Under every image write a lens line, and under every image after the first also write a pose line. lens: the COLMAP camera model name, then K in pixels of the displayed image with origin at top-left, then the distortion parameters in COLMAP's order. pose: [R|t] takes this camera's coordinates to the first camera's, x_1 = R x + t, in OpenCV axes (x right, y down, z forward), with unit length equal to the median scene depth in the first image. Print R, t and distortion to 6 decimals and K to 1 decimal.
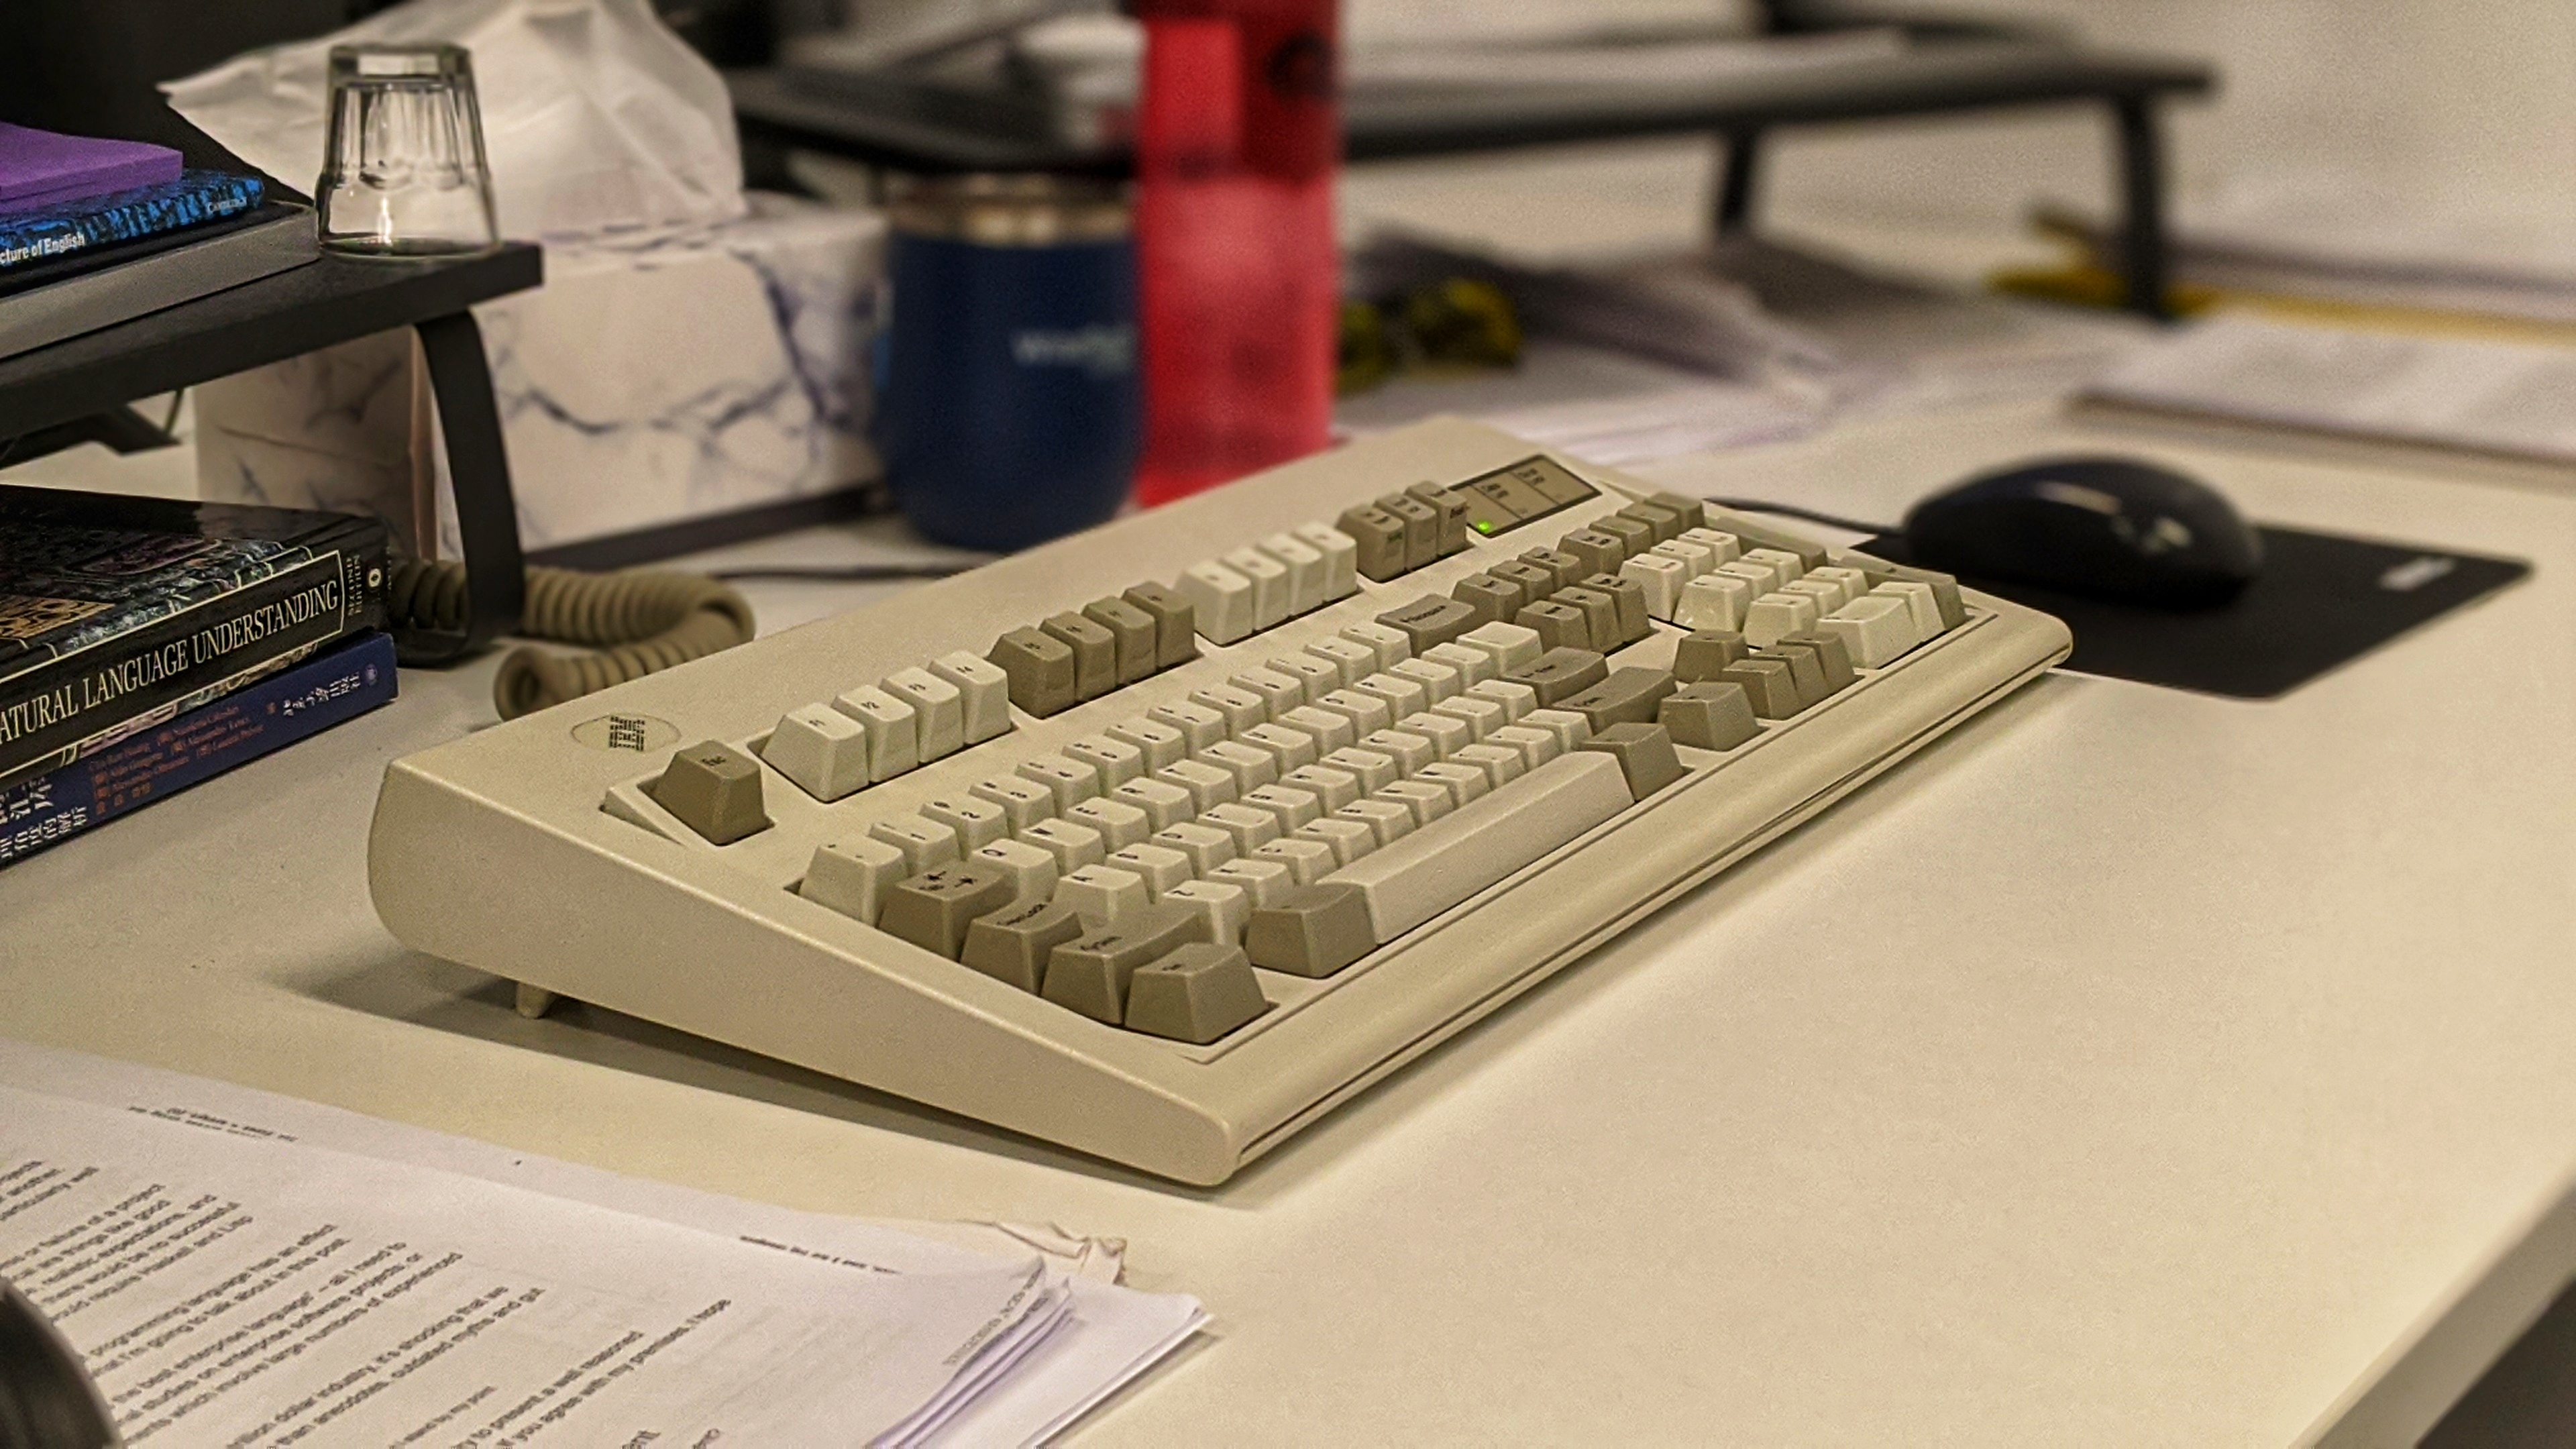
lens RADIAL K [[4108.4, 0, 1288.0], [0, 4108.4, 724.5], [0, 0, 1]] dist [0.298860, -1.197785]
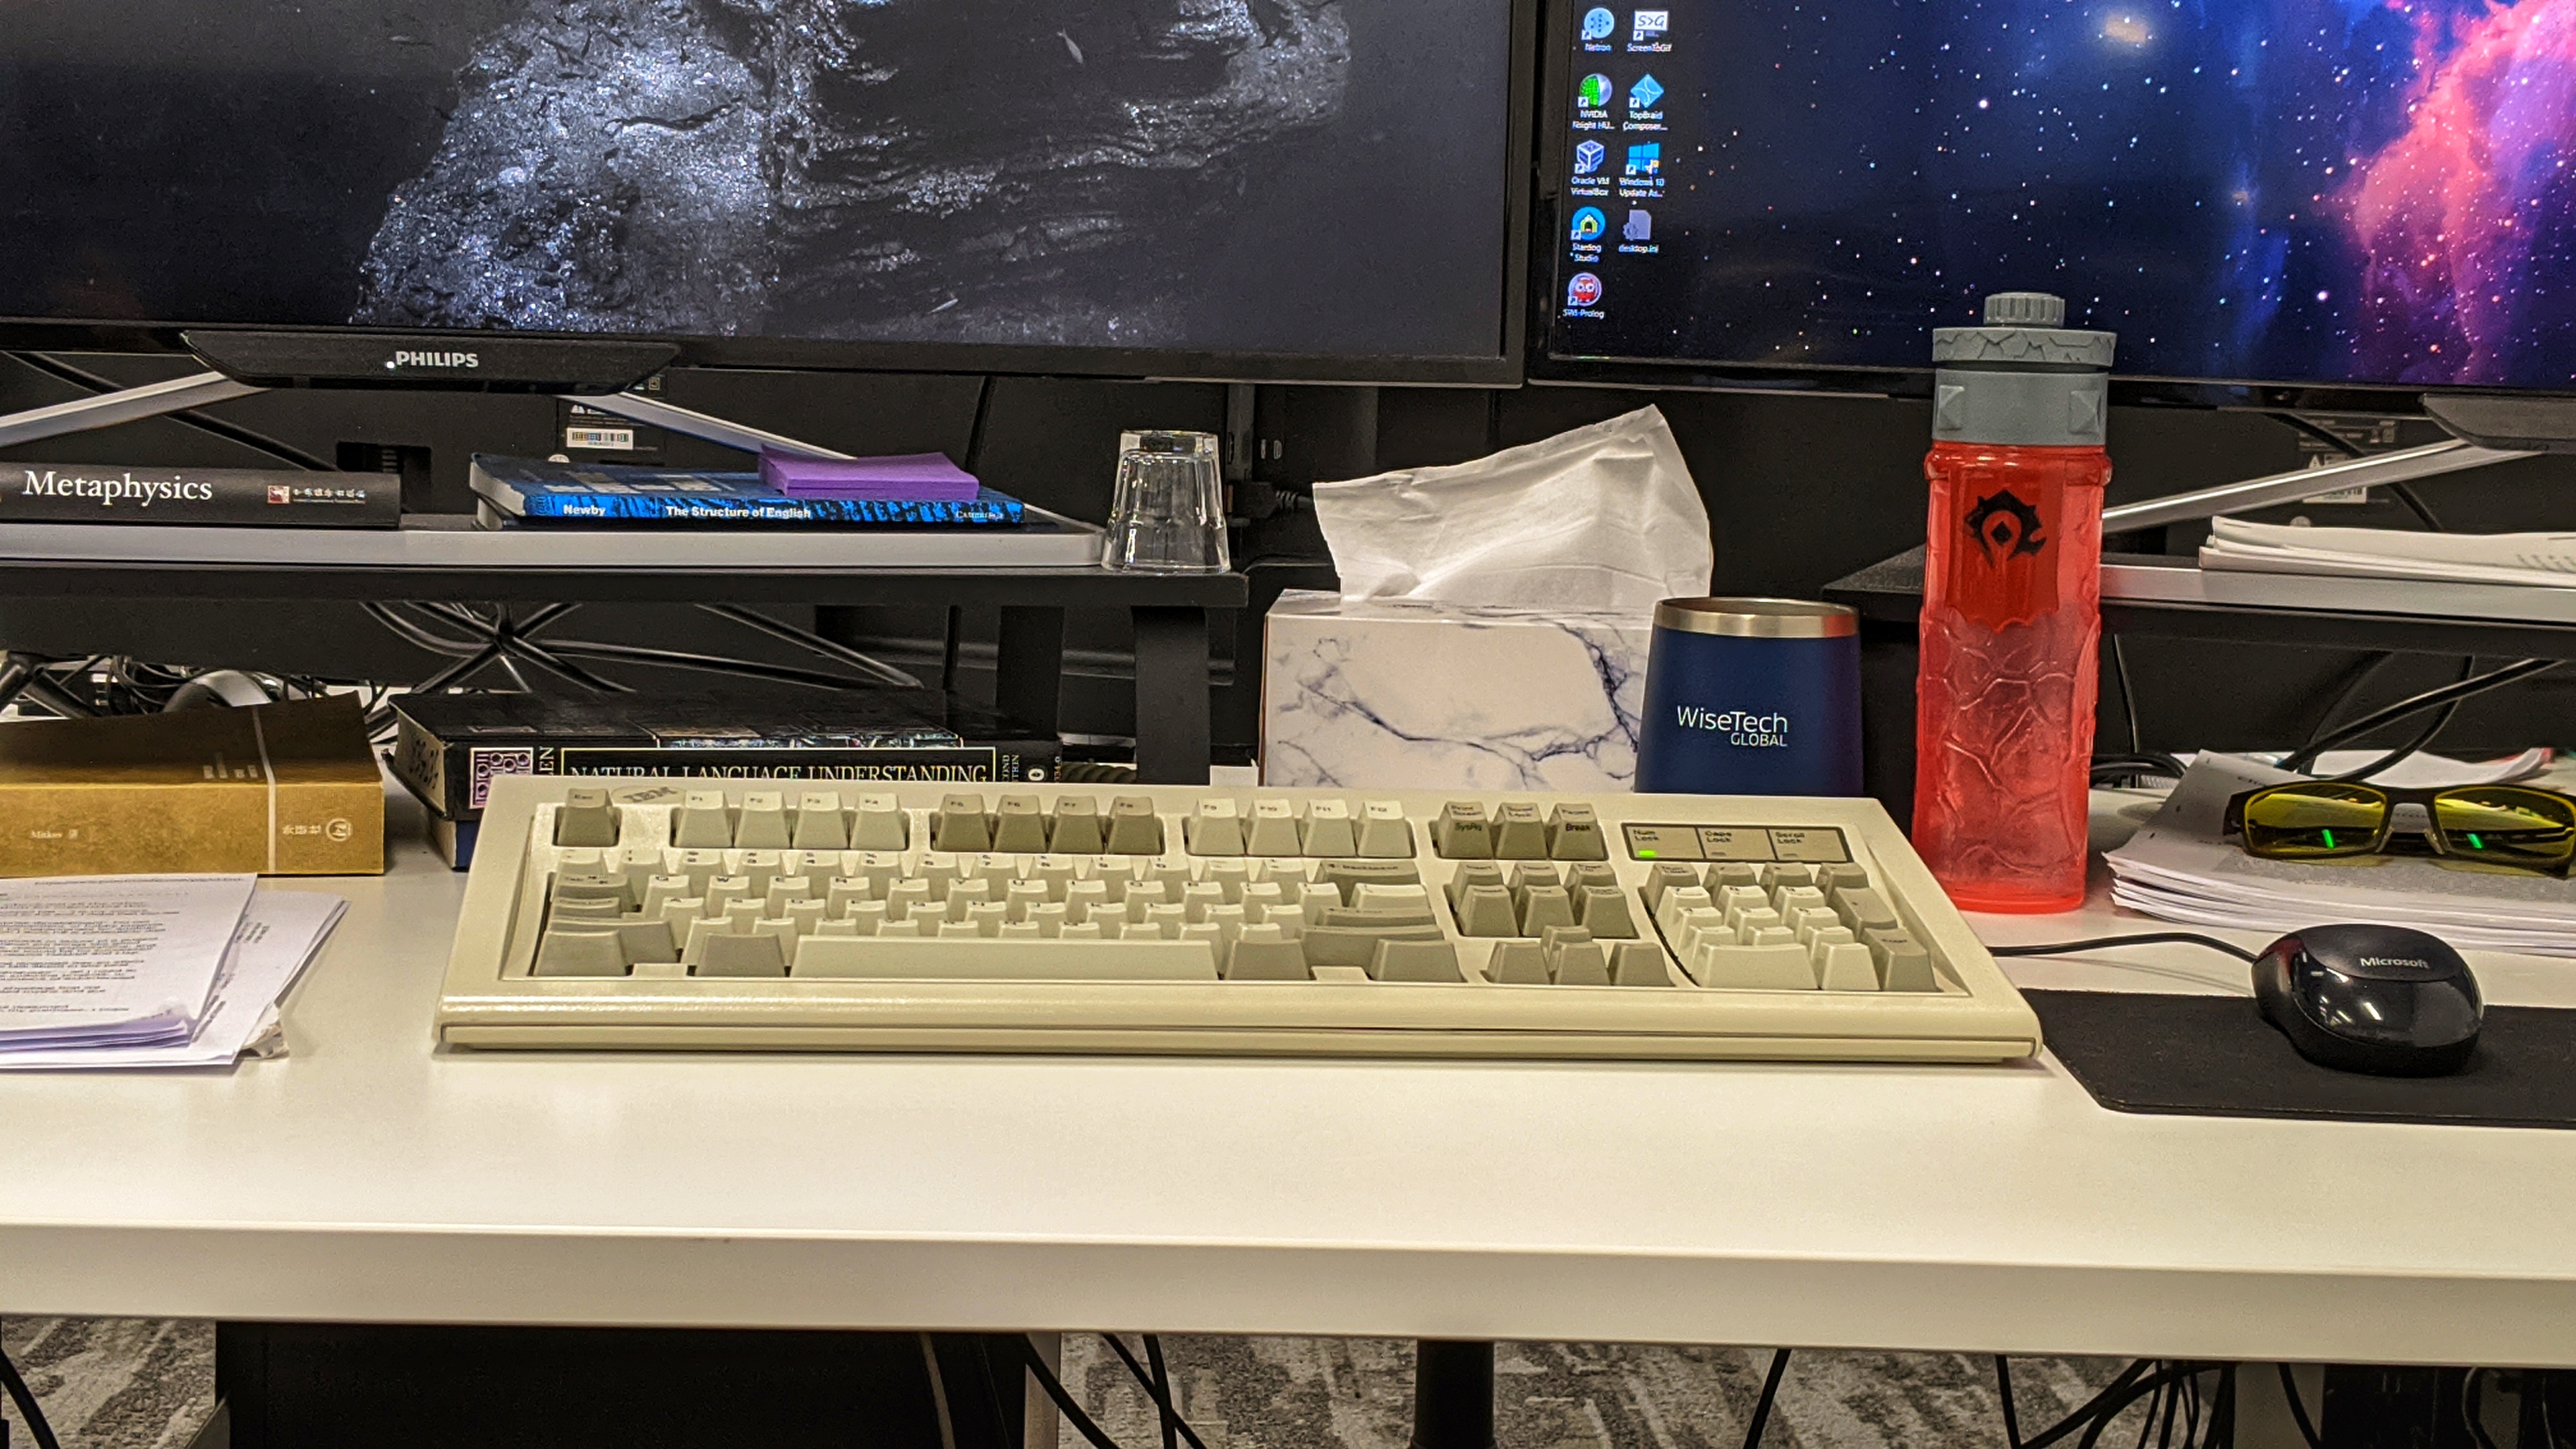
lens RADIAL K [[4108.4, 0, 1288.0], [0, 4108.4, 724.5], [0, 0, 1]] dist [0.298860, -1.197785]
pose [[0.598410, 0.099244, -0.795020, 1.052824], [-0.226260, 0.972841, -0.048864, -0.001594], [0.768578, 0.209121, 0.604612, 0.194366]]
